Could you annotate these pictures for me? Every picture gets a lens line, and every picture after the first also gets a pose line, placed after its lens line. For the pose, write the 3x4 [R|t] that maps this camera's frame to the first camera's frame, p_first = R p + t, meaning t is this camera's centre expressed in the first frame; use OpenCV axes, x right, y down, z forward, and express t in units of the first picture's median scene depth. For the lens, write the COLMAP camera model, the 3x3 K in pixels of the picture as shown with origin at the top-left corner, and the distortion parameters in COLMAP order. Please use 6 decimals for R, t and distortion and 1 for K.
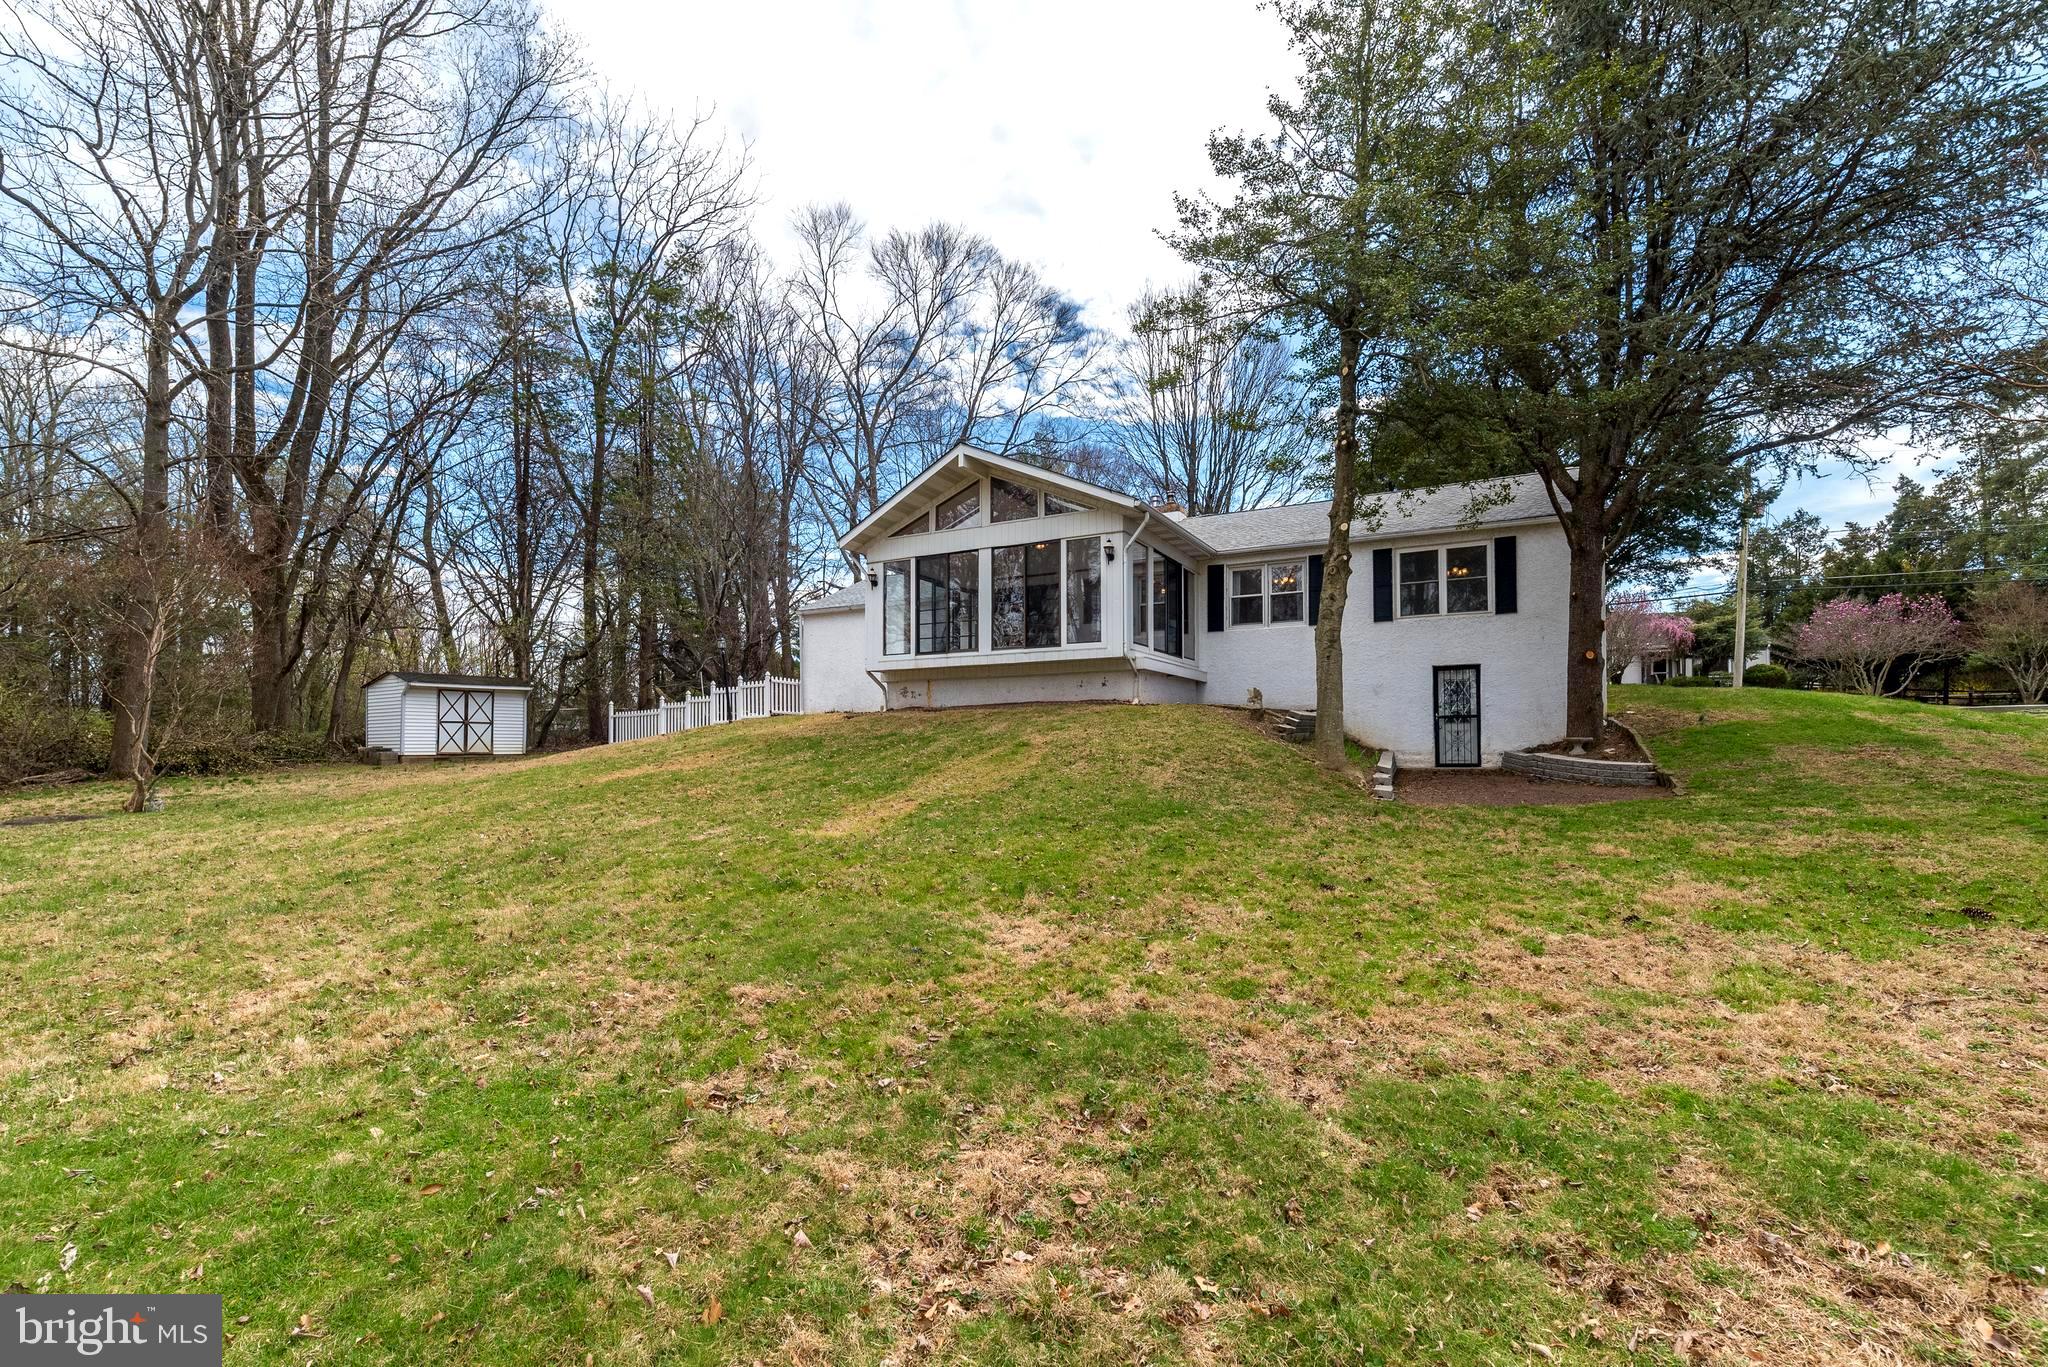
lens RADIAL K [[902.1, 0, 1016.6], [0, 902.1, 694.4], [0, 0, 1]] dist [0.000667, -0.000276]
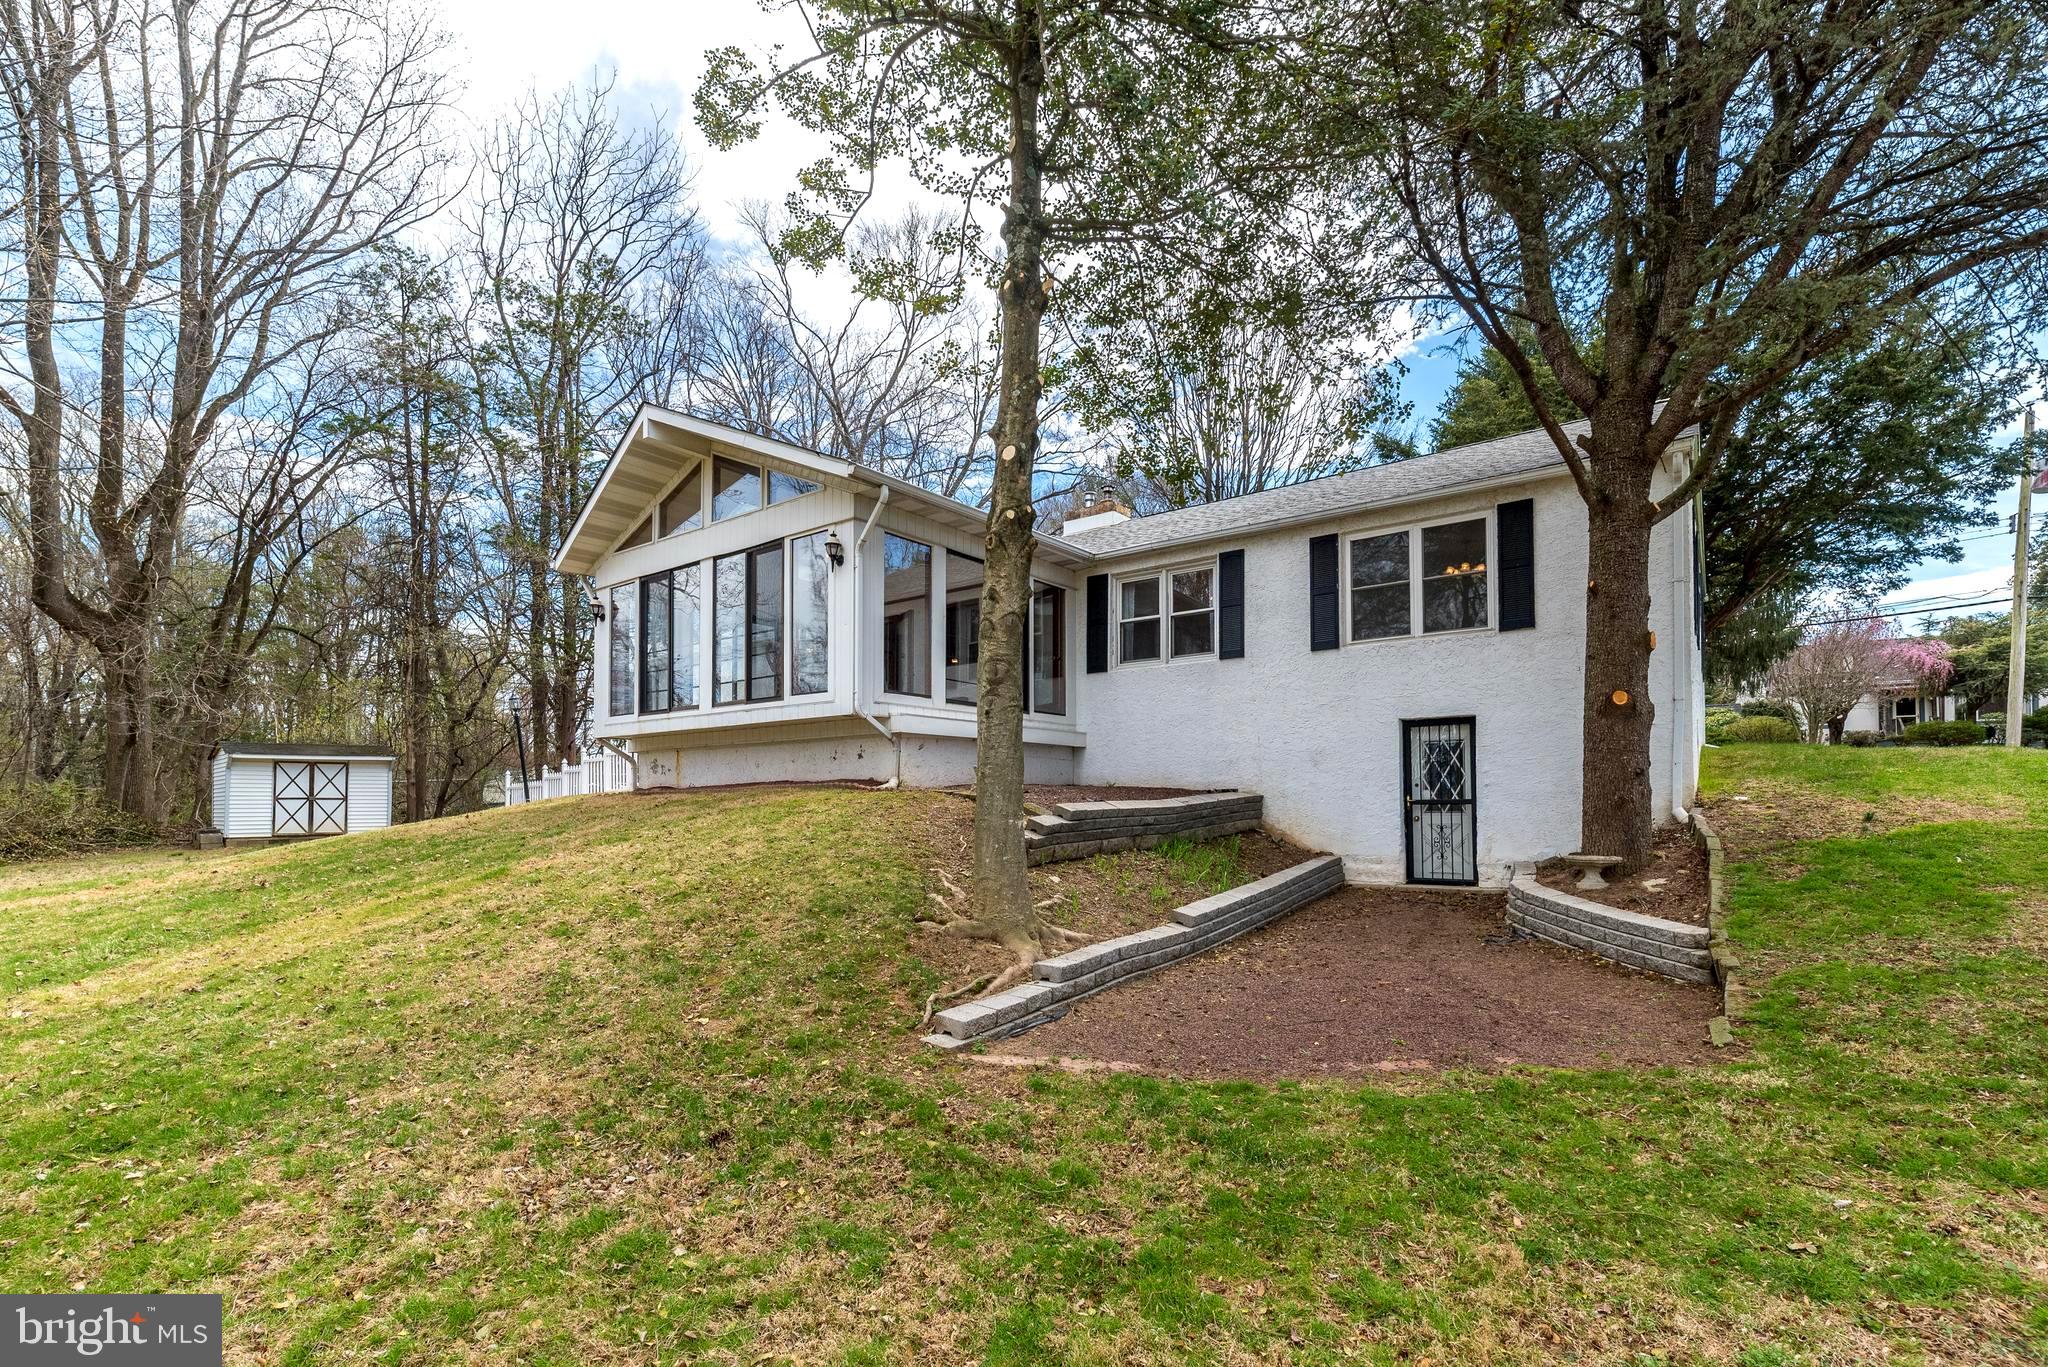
lens RADIAL K [[917.1, 0, 1031.6], [0, 917.1, 755.2], [0, 0, 1]] dist [0.007523, -0.000101]
pose [[0.987793, -0.009456, -0.155487, 0.306435], [0.010818, 0.999910, 0.007911, -0.014799], [0.155398, -0.009497, 0.987806, 0.337032]]
